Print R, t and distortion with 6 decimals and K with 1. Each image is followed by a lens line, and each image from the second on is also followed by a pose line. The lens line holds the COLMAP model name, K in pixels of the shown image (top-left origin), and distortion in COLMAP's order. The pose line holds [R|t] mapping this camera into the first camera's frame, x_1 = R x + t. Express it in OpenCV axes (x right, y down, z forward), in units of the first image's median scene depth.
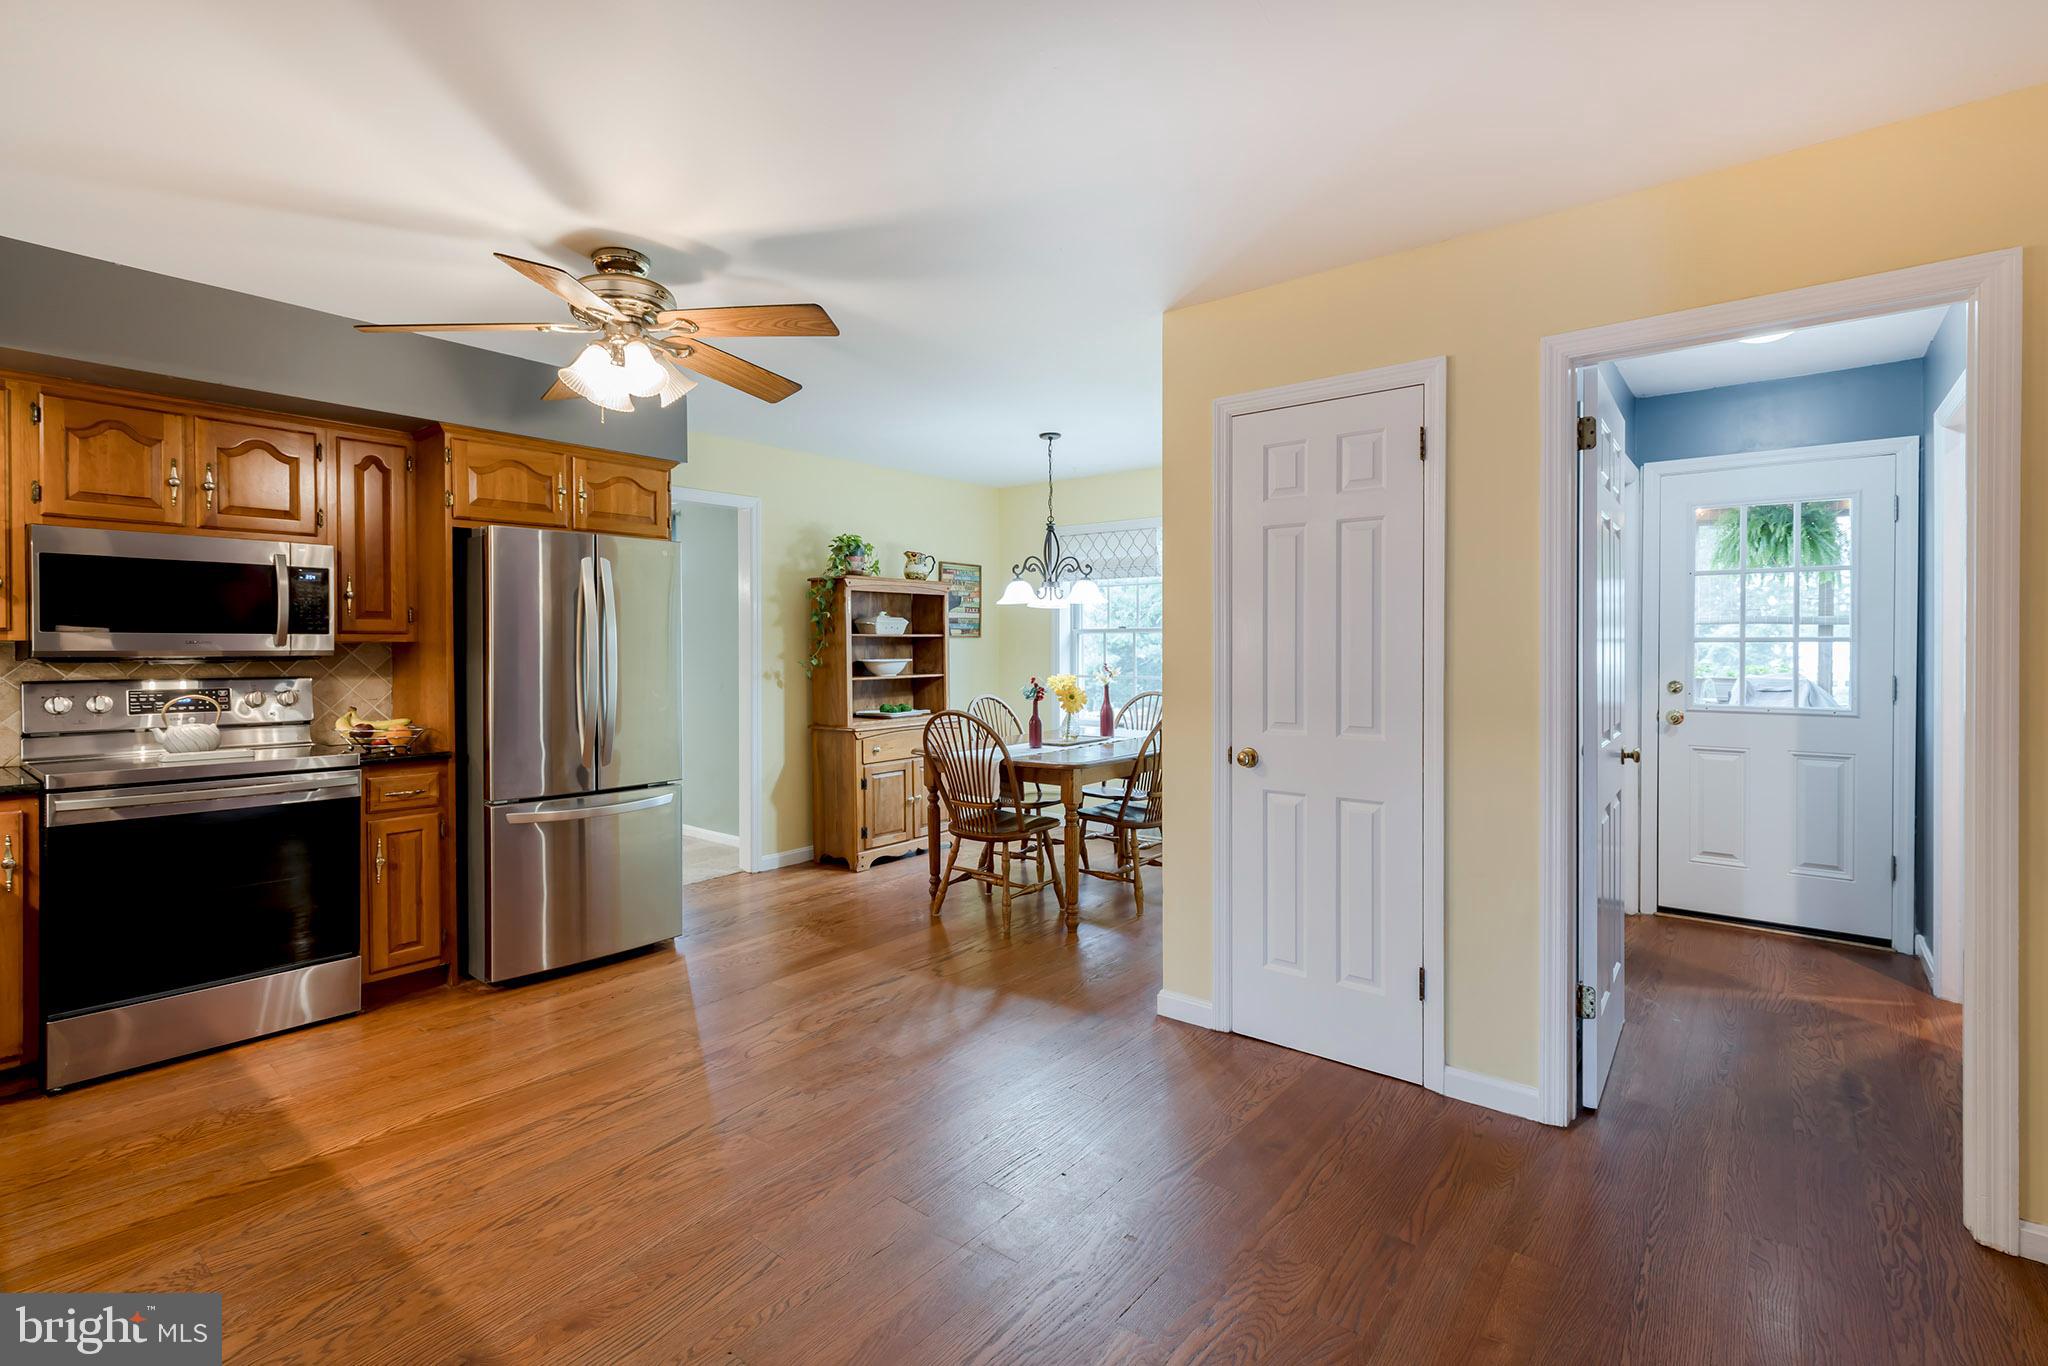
lens RADIAL K [[914.4, 0, 1029.2], [0, 914.4, 657.0], [0, 0, 1]] dist [0.004829, 0.000357]
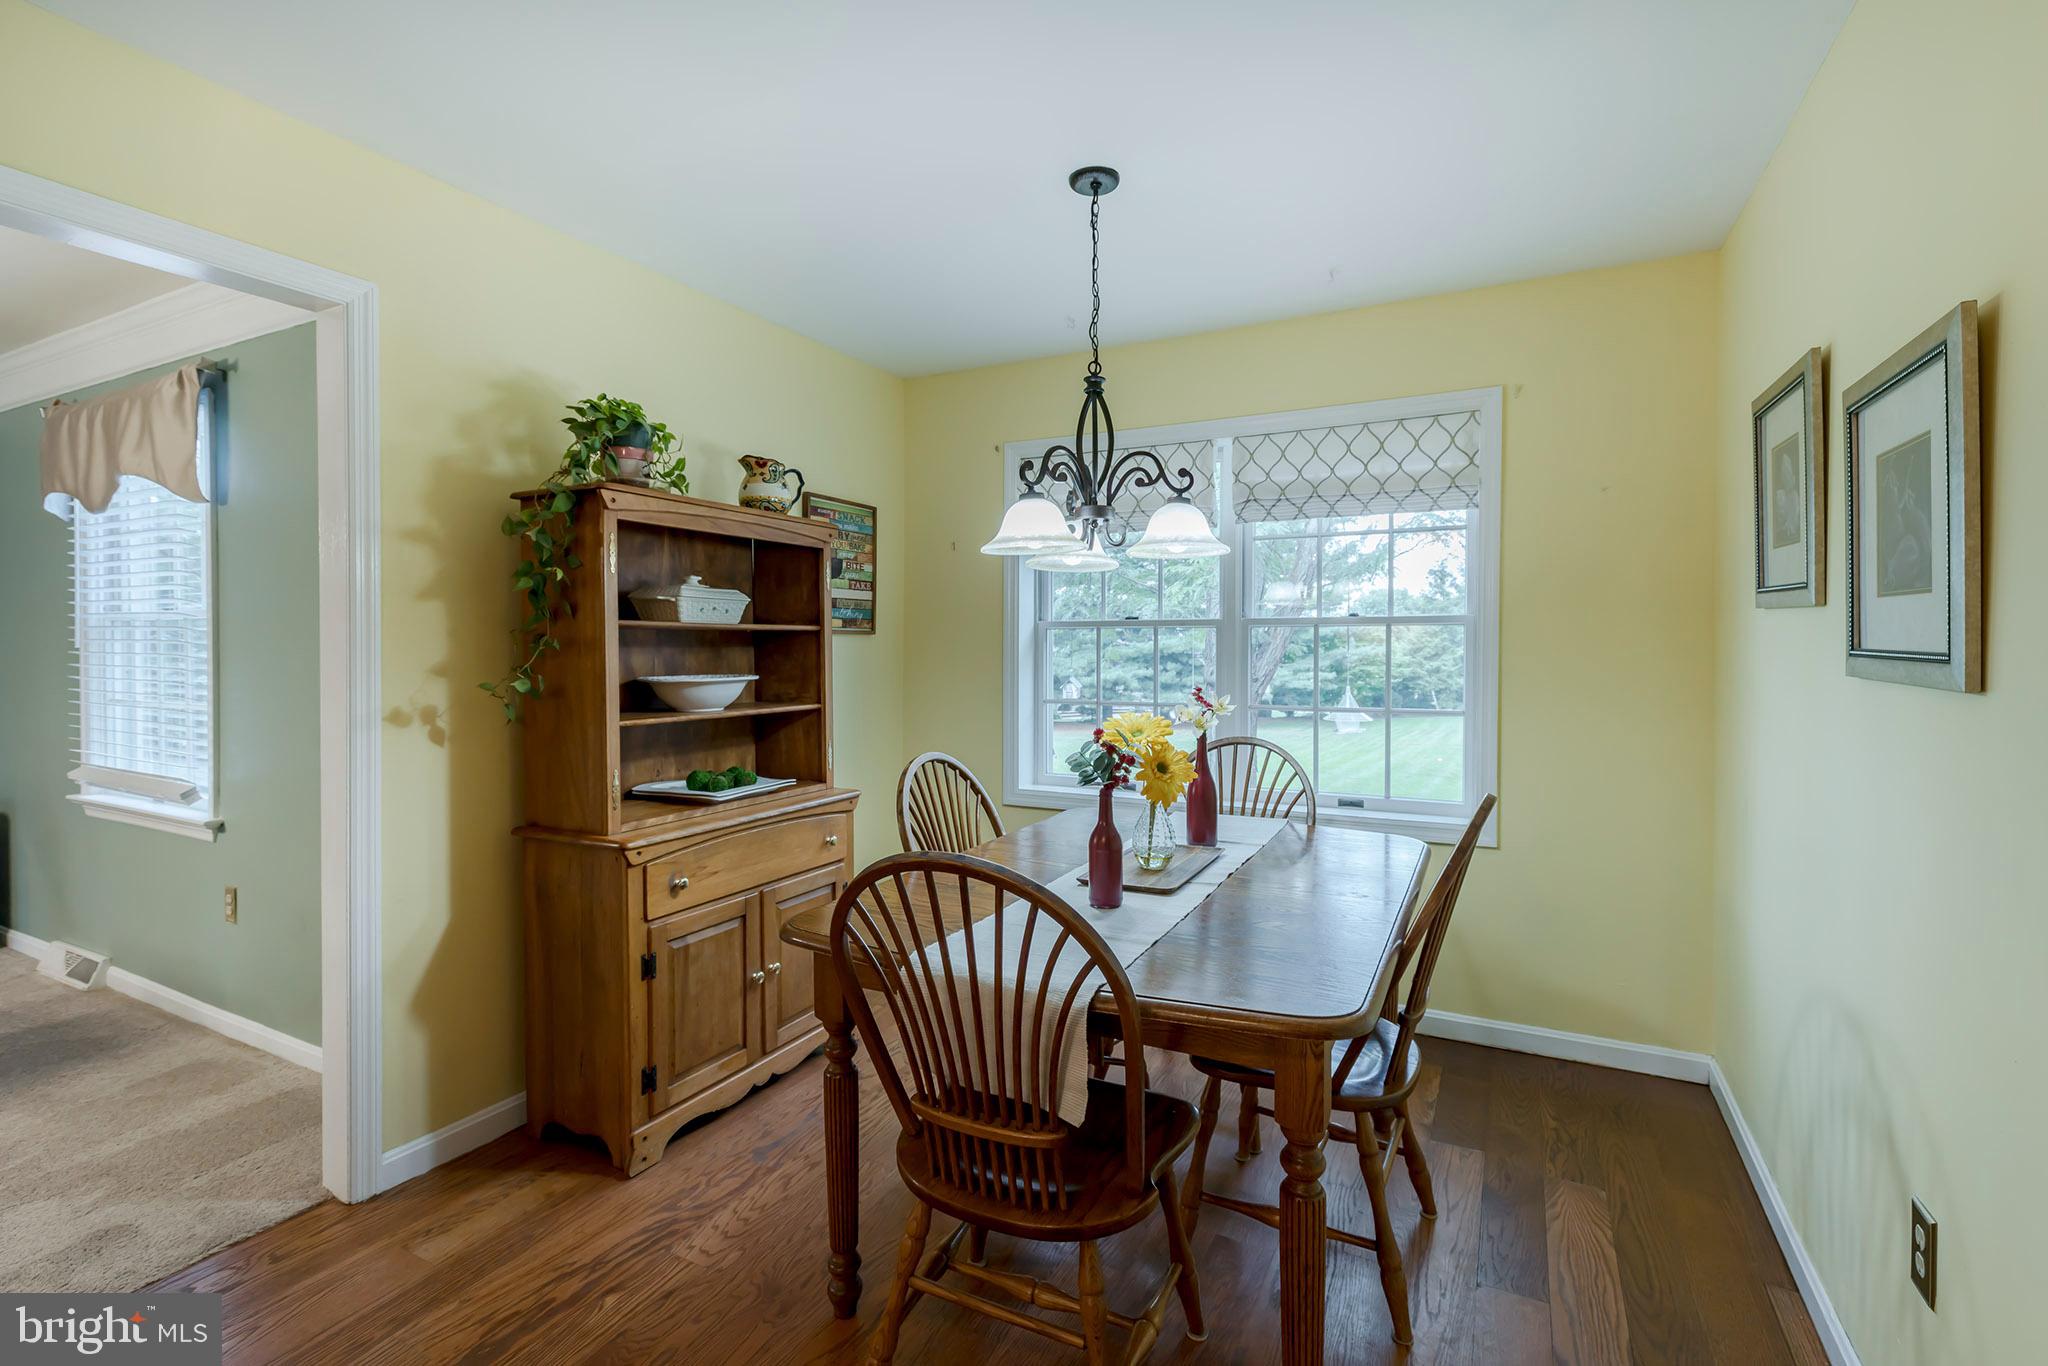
lens RADIAL K [[924.6, 0, 1064.2], [0, 924.6, 662.7], [0, 0, 1]] dist [0.001551, -0.000010]
pose [[0.973066, 0.001960, 0.230519, -0.089013], [-0.002482, 0.999995, 0.001971, -0.006270], [-0.230513, -0.002490, 0.973066, 0.521561]]
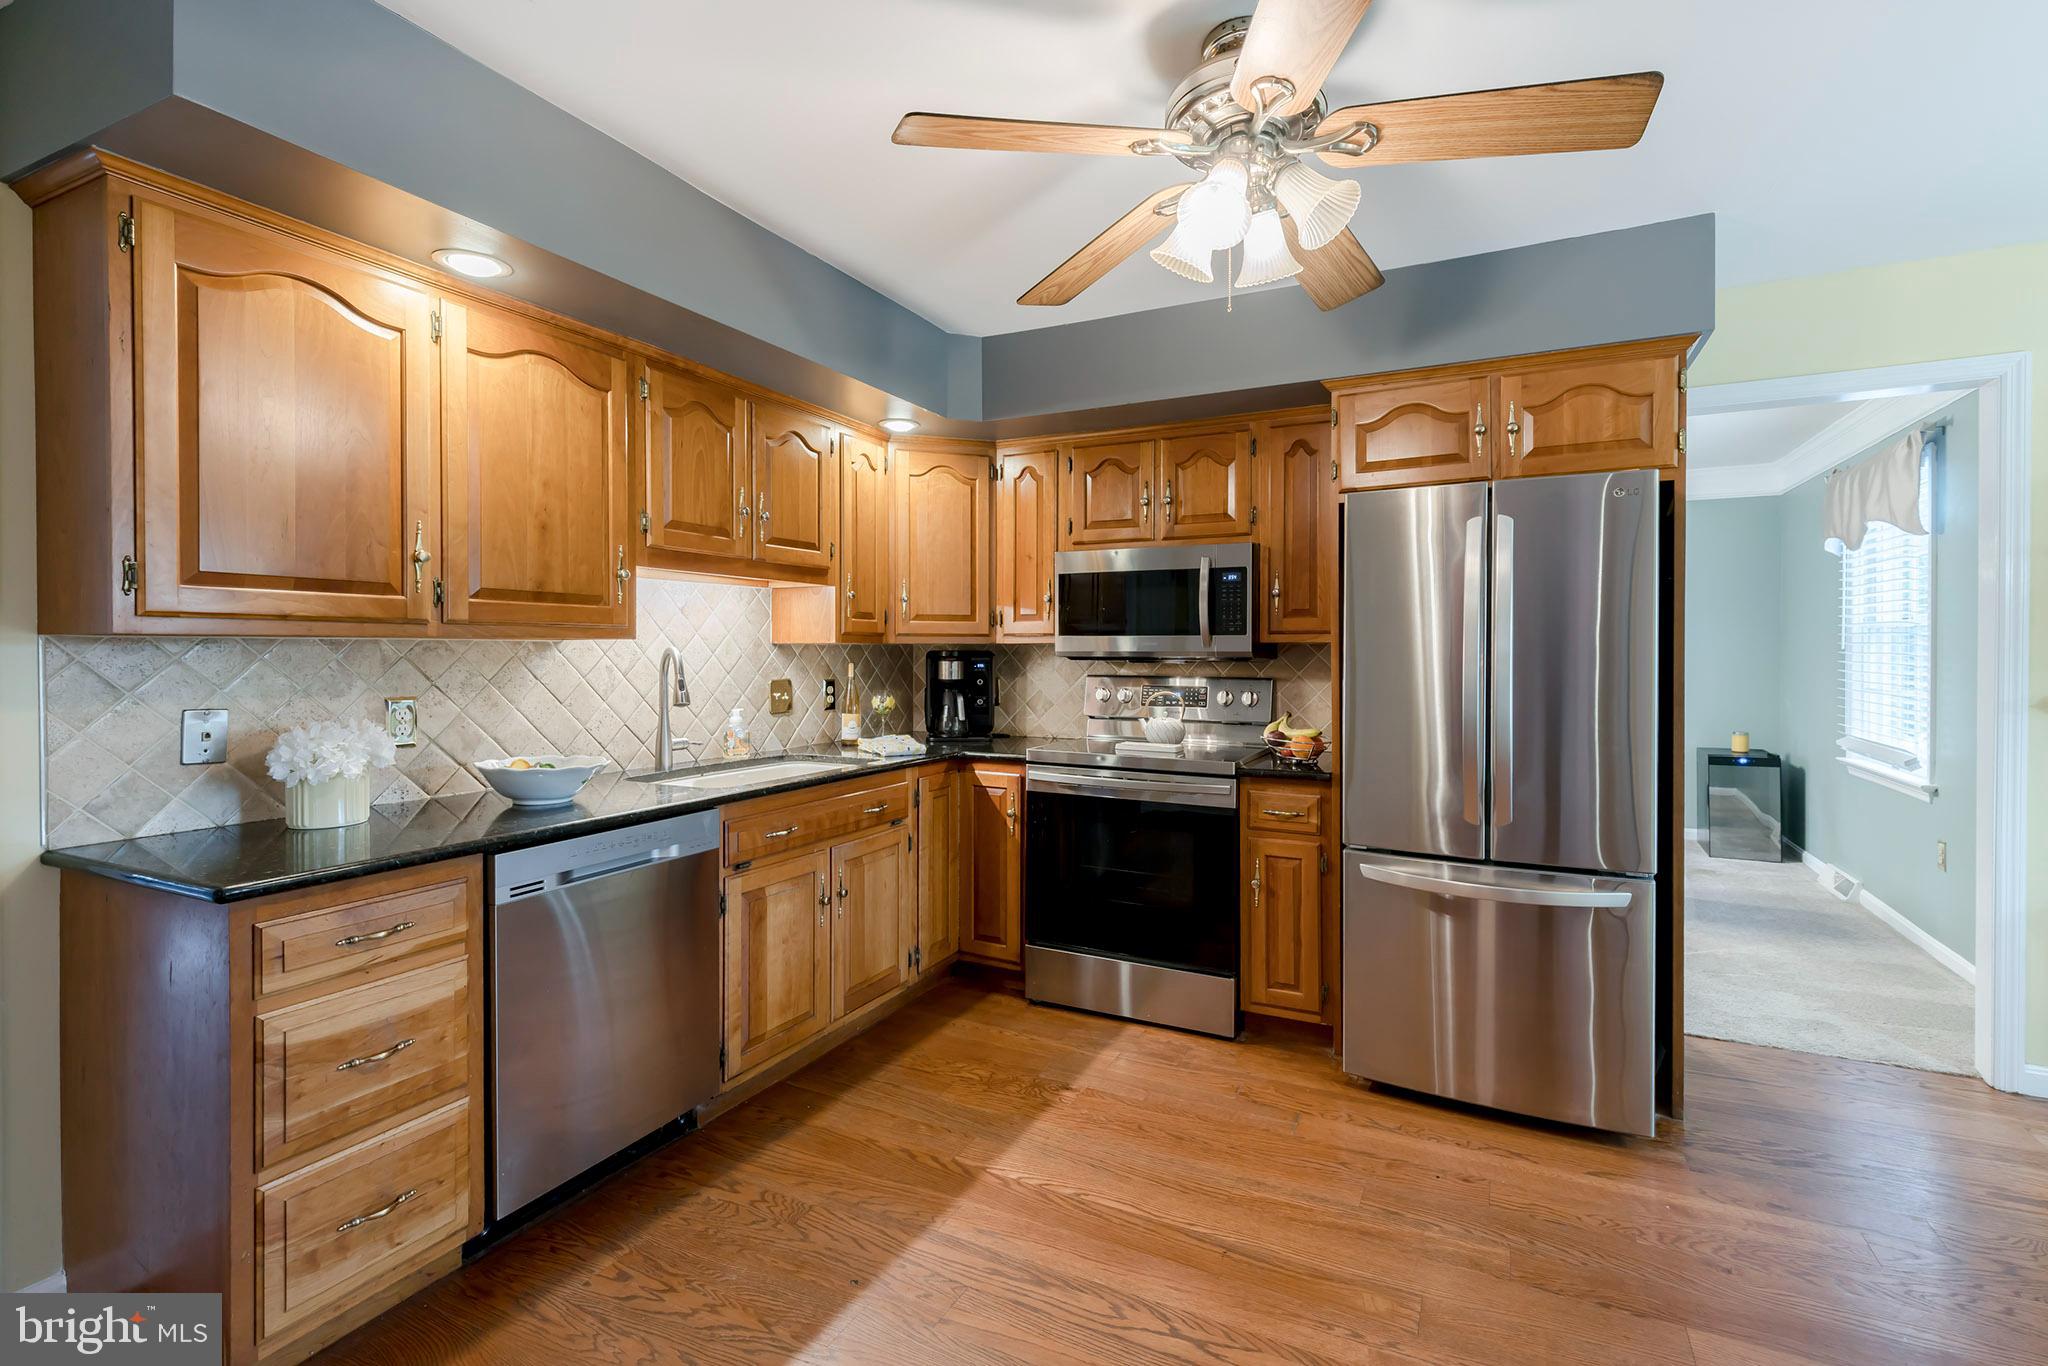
lens RADIAL K [[914.4, 0, 1029.2], [0, 914.4, 657.0], [0, 0, 1]] dist [0.004829, 0.000357]
pose [[0.221836, 0.008862, -0.975044, 0.076990], [-0.011026, 0.999918, 0.006579, -0.003282], [0.975022, 0.009291, 0.221915, 0.352164]]
